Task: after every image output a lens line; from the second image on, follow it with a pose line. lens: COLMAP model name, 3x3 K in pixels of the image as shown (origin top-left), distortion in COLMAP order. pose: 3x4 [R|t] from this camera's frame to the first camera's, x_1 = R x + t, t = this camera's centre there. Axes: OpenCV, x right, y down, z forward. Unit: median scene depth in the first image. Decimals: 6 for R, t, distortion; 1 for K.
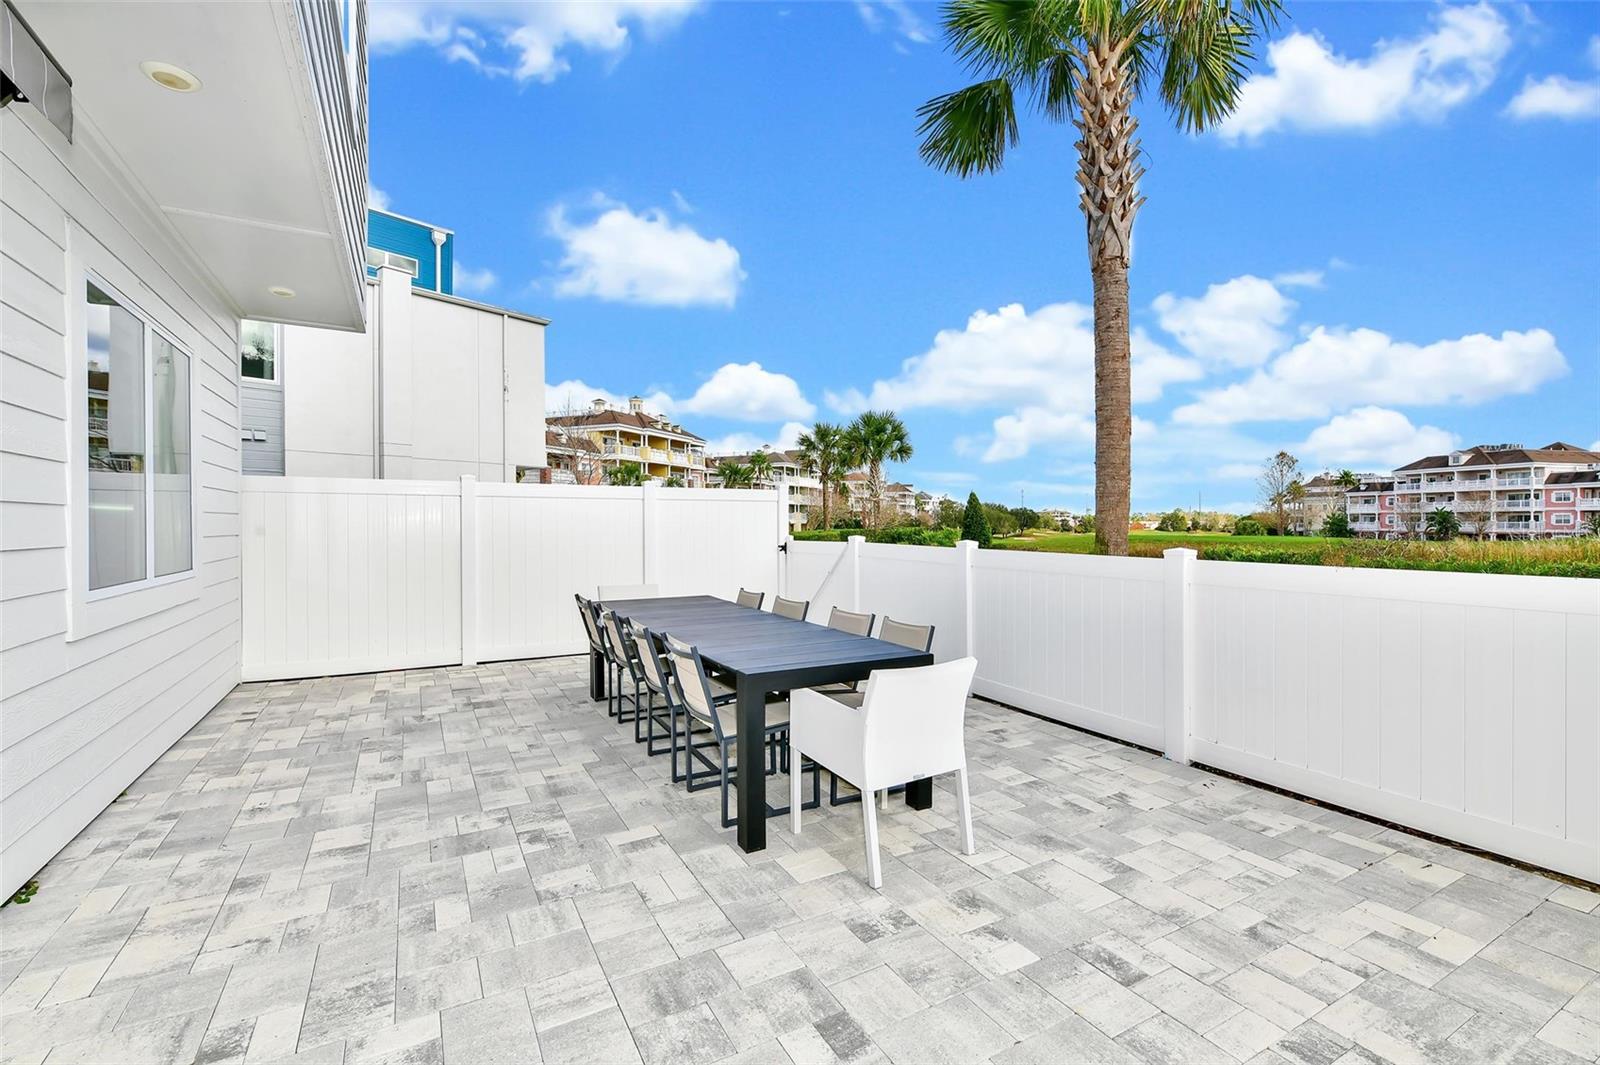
lens RADIAL K [[698.6, 0, 809.3], [0, 698.6, 537.1], [0, 0, 1]] dist [0.006527, -0.004270]
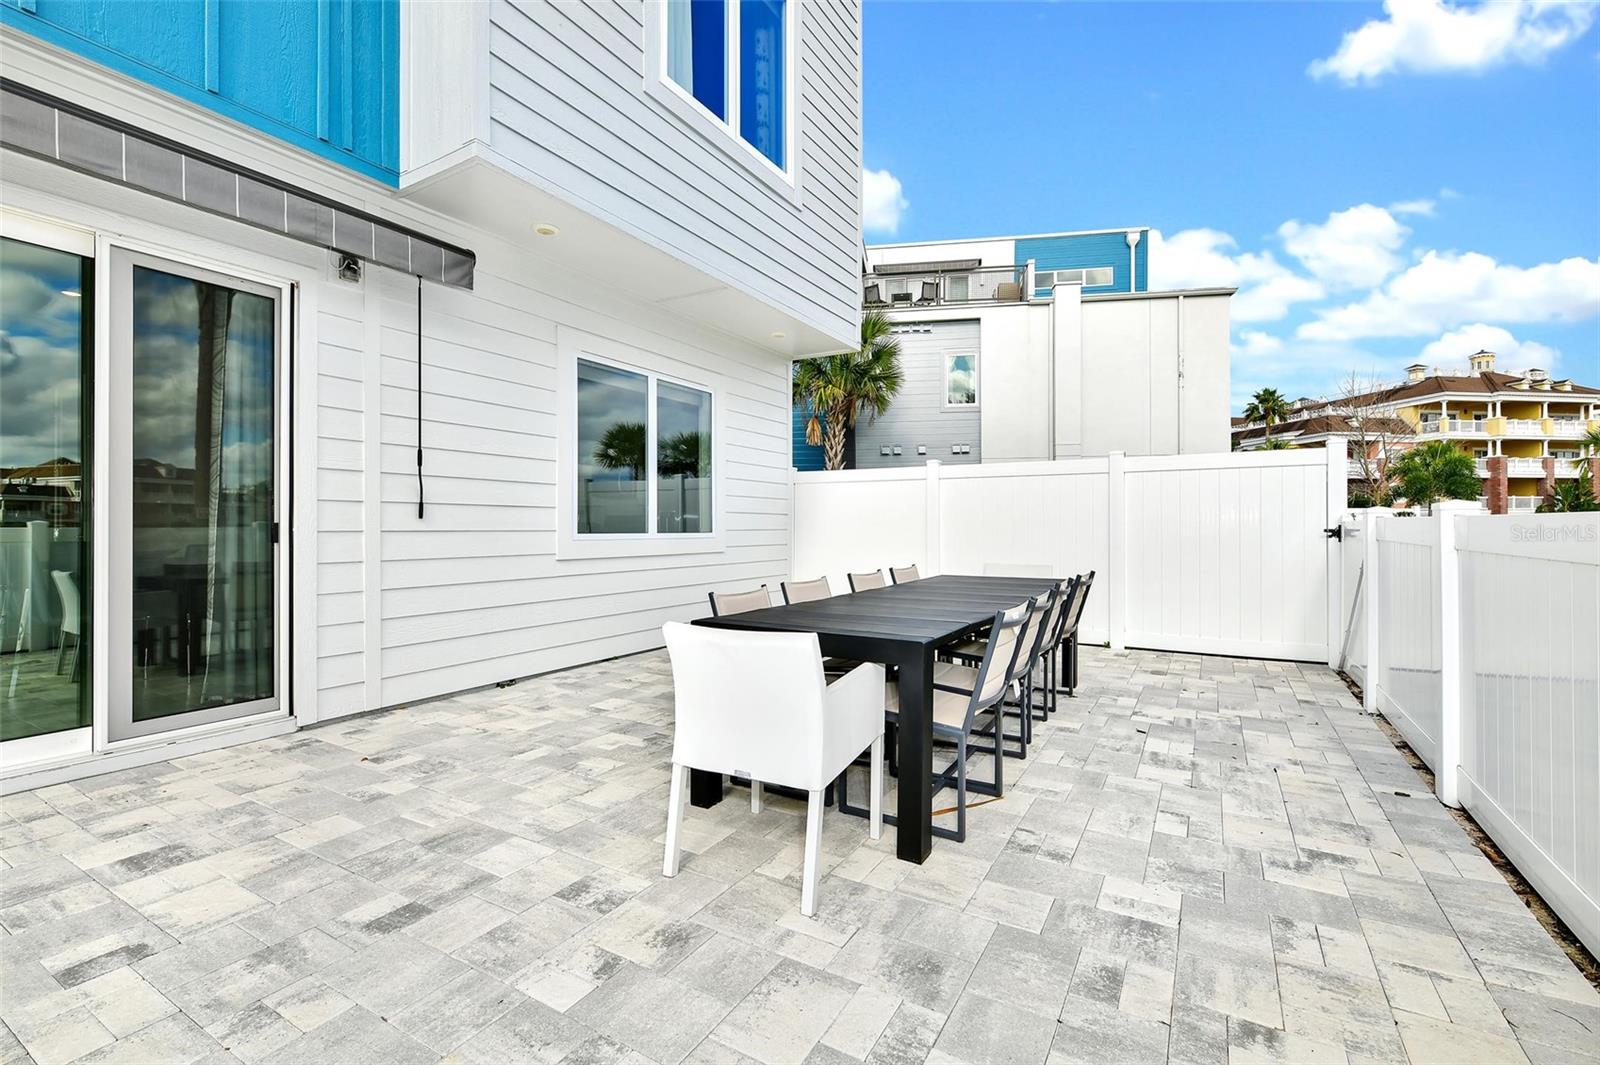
lens RADIAL K [[698.6, 0, 802.4], [0, 698.6, 531.8], [0, 0, 1]] dist [0.006527, -0.004270]
pose [[0.501096, 0.003687, -0.865384, 0.322338], [-0.016031, 0.999859, -0.005023, 0.029684], [0.865243, 0.016390, 0.501085, 0.249880]]
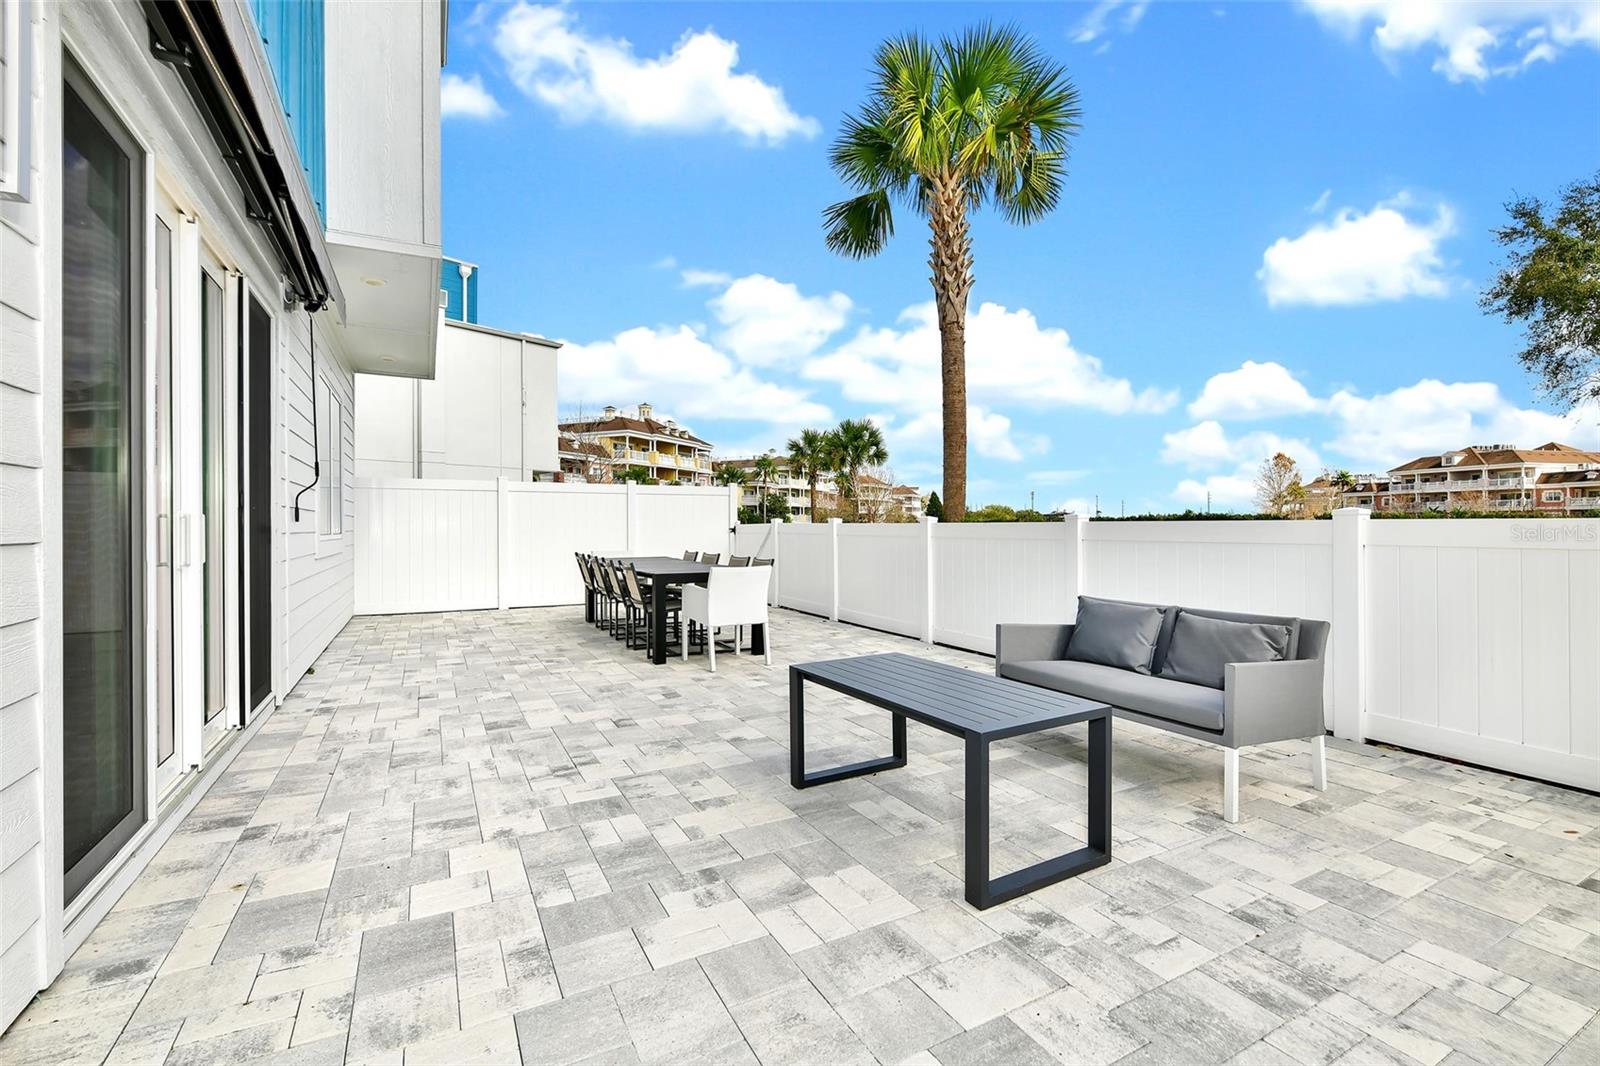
lens RADIAL K [[698.6, 0, 808.2], [0, 698.6, 535.0], [0, 0, 1]] dist [0.006527, -0.004270]
pose [[0.999828, -0.002802, -0.018347, 0.147310], [0.002659, 0.999966, -0.007818, 0.039494], [0.018368, 0.007768, 0.999801, -0.377845]]
